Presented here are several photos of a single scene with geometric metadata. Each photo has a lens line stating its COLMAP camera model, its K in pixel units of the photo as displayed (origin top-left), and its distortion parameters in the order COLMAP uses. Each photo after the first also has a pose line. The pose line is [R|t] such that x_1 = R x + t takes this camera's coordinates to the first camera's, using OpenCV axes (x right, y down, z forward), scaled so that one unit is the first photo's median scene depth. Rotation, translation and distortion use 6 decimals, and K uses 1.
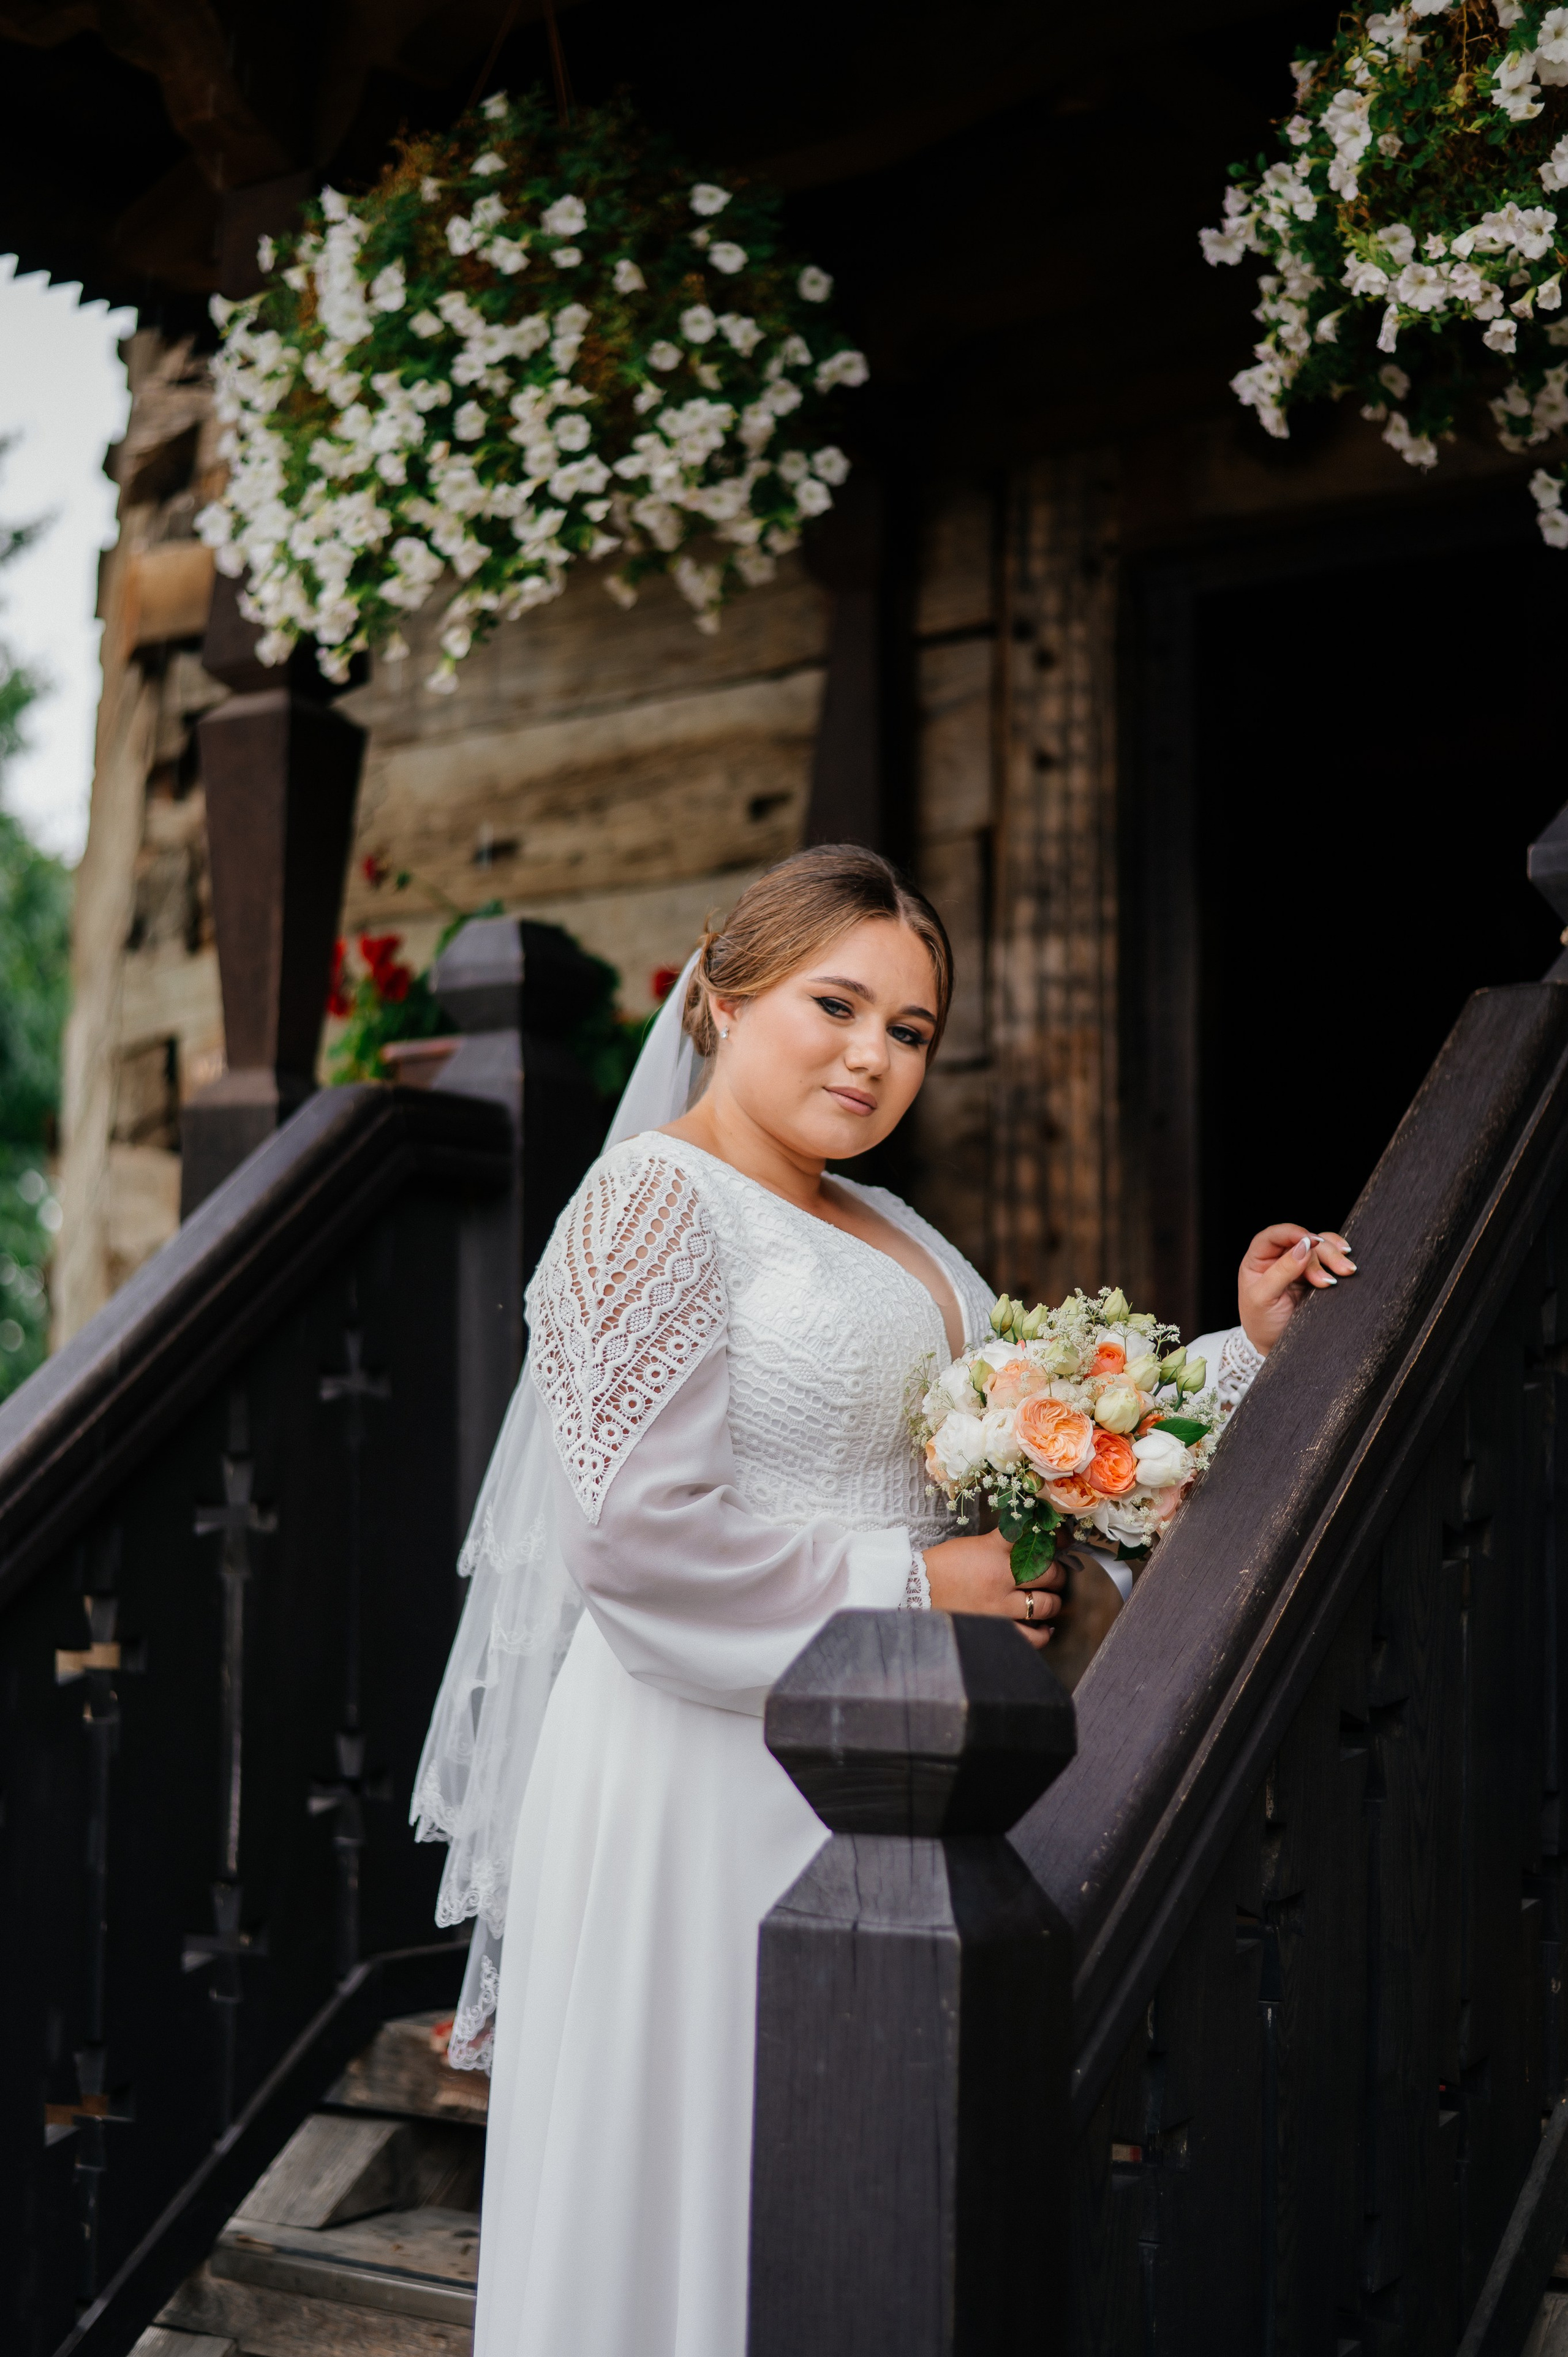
lens RADIAL K [[3361.7, 0, 774.5], [0, 3361.7, 1132.6], [0, 0, 1]] dist [-0.000050, 0.018351]
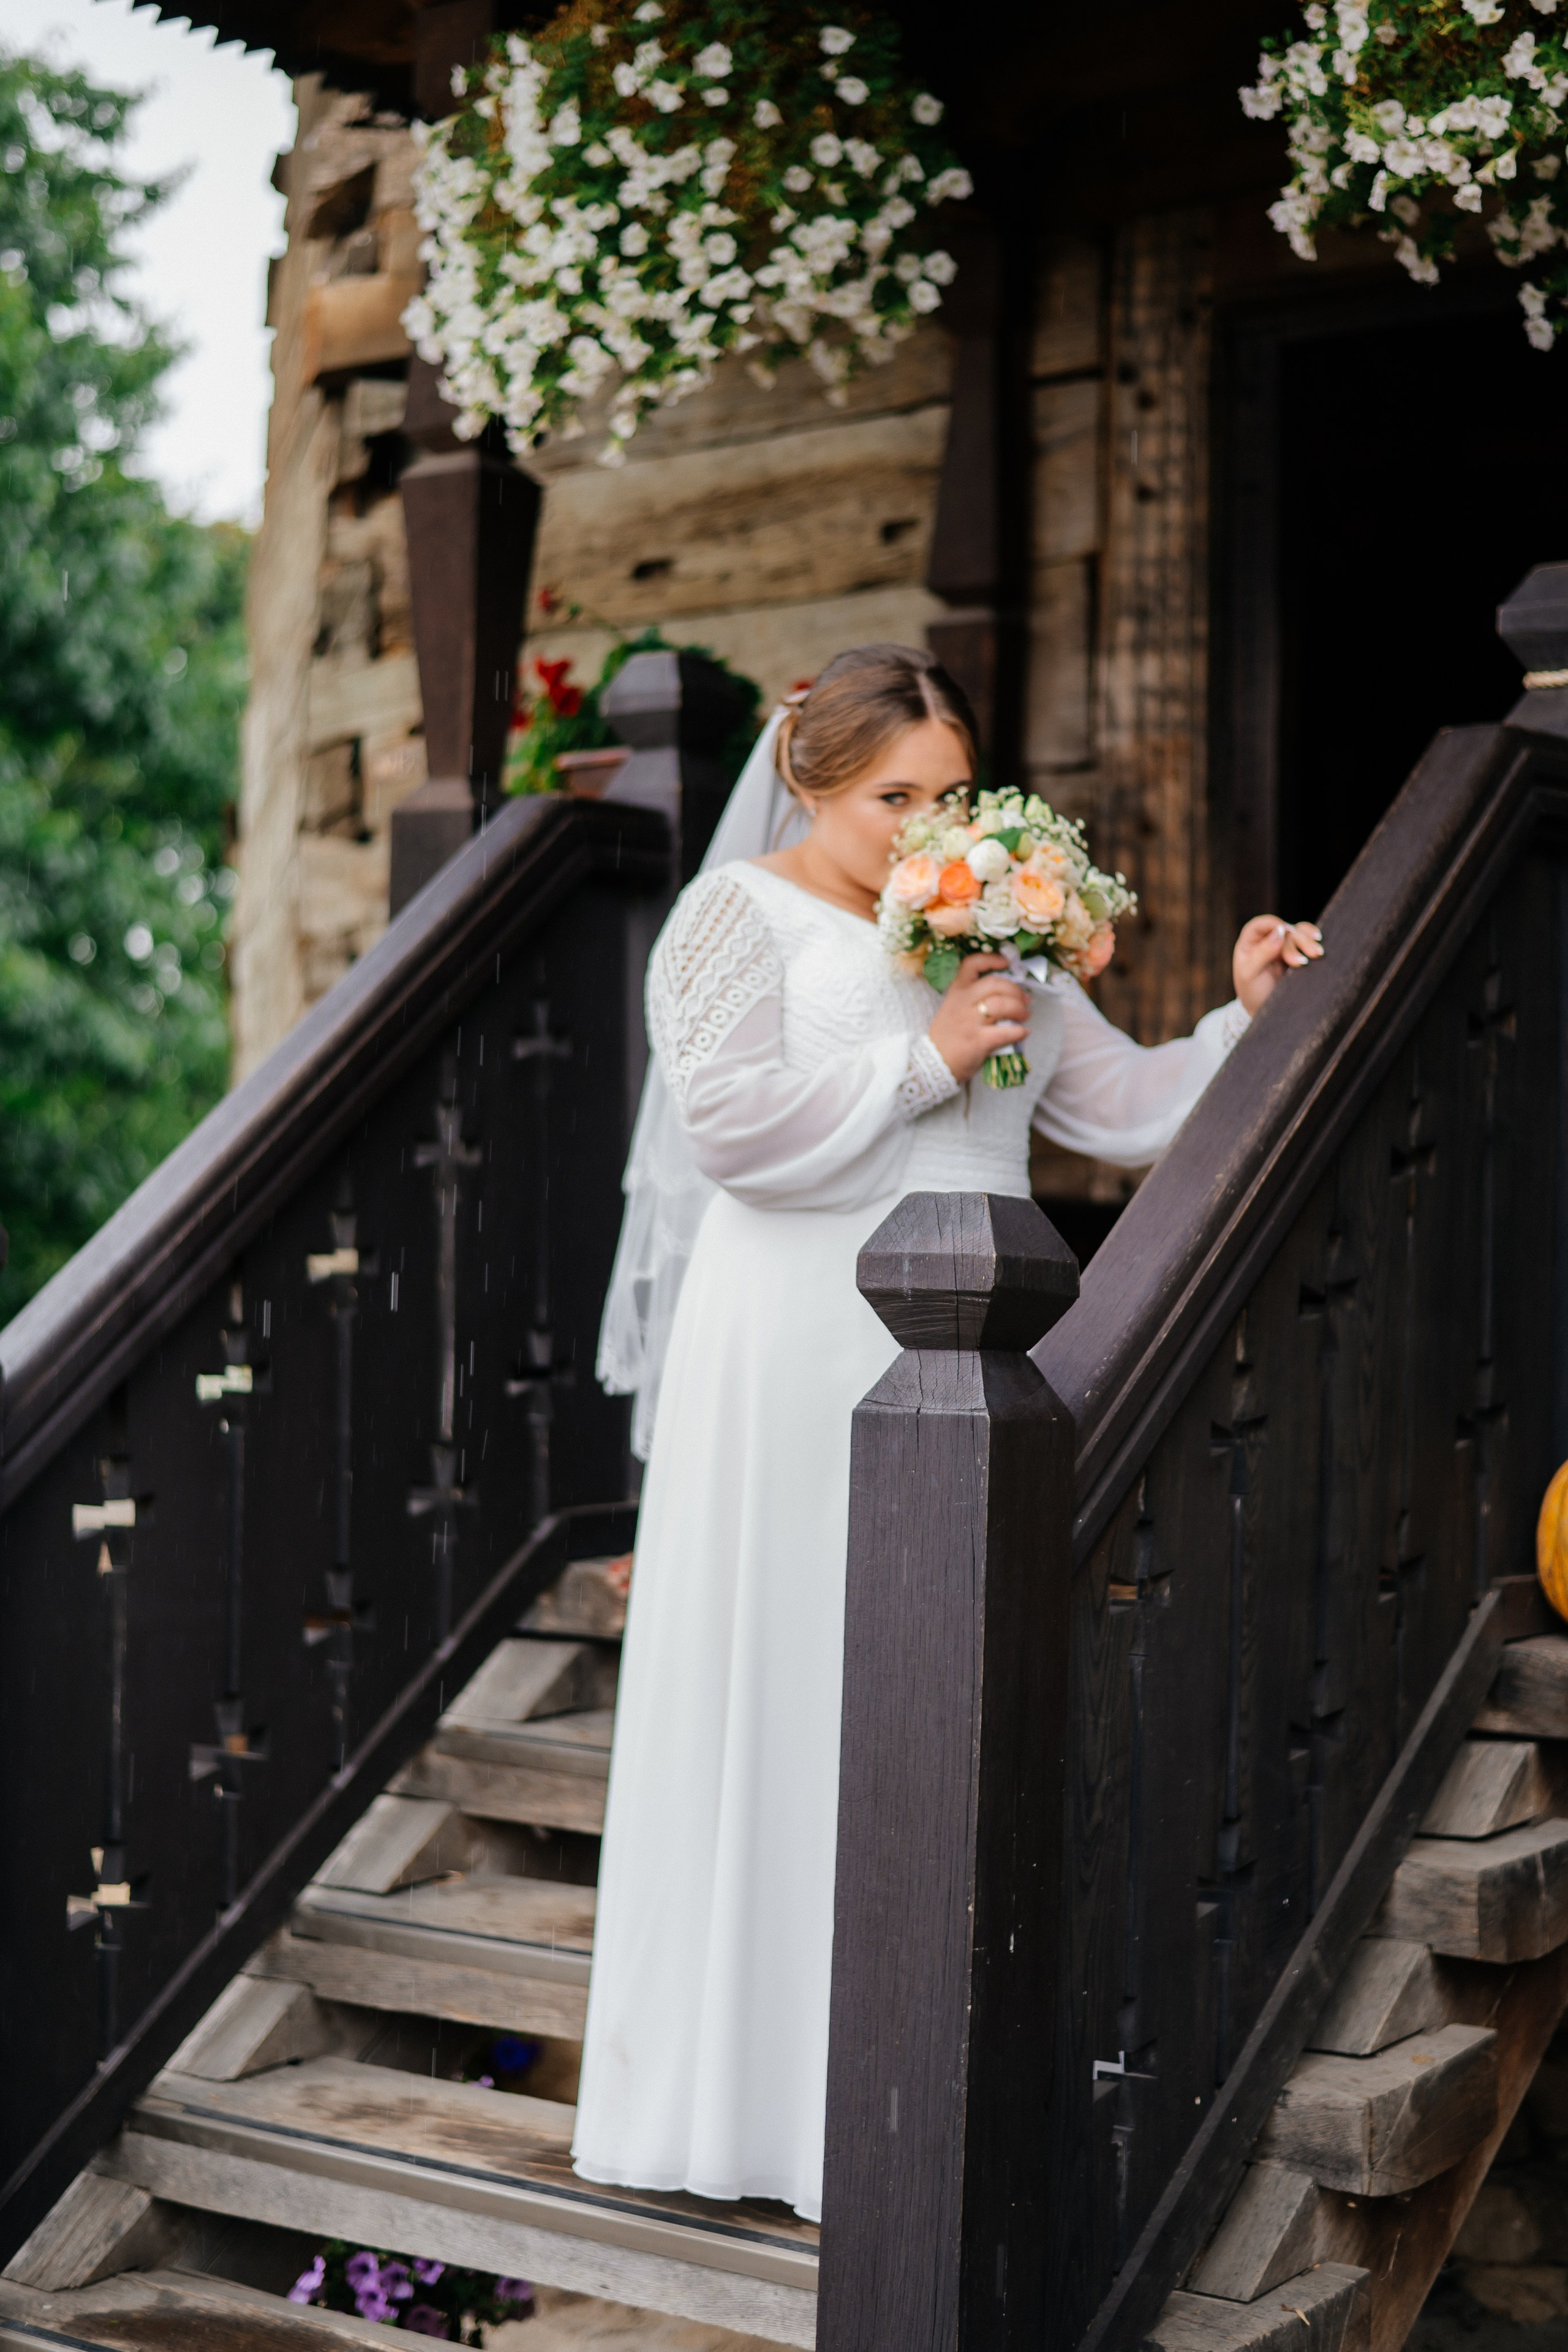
lens RADIAL K [[3506.3, 0, 786.1], [0, 3506.3, 1108.4], [0, 0, 1]] dist [-0.009235, -0.006808]
pose [[0.999121, 0.003465, -0.041783, 0.015803], [0.000161, 0.996255, 0.086460, -0.011567], [0.041926, -0.086391, 0.995379, -0.257141]]
